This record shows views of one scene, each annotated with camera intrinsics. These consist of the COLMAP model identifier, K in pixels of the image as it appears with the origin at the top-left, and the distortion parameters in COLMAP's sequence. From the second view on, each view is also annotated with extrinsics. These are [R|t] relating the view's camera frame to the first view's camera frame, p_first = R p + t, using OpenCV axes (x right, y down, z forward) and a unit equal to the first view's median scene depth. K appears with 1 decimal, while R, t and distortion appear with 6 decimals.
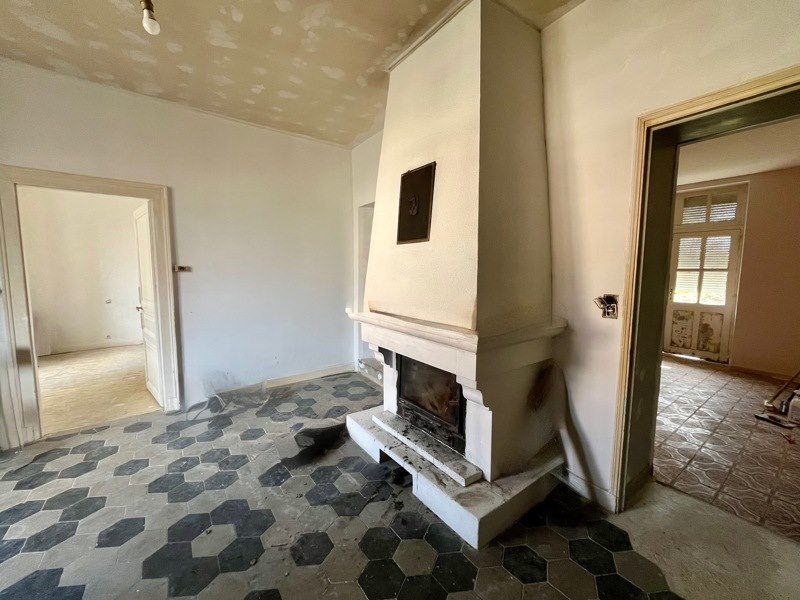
lens RADIAL K [[319.8, 0, 400.0], [0, 319.8, 300.0], [0, 0, 1]] dist [0.000180, 0.010060]
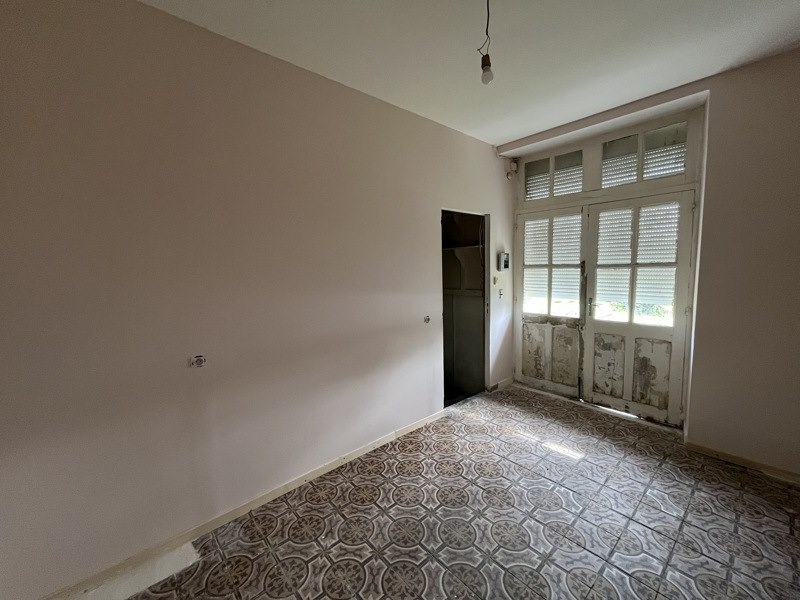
lens RADIAL K [[319.8, 0, 400.0], [0, 319.8, 300.0], [0, 0, 1]] dist [0.000180, 0.010060]
pose [[0.989648, -0.035881, 0.138960, 0.437949], [0.036626, 0.999325, -0.002809, -0.044746], [-0.138766, 0.007870, 0.990294, 0.489232]]
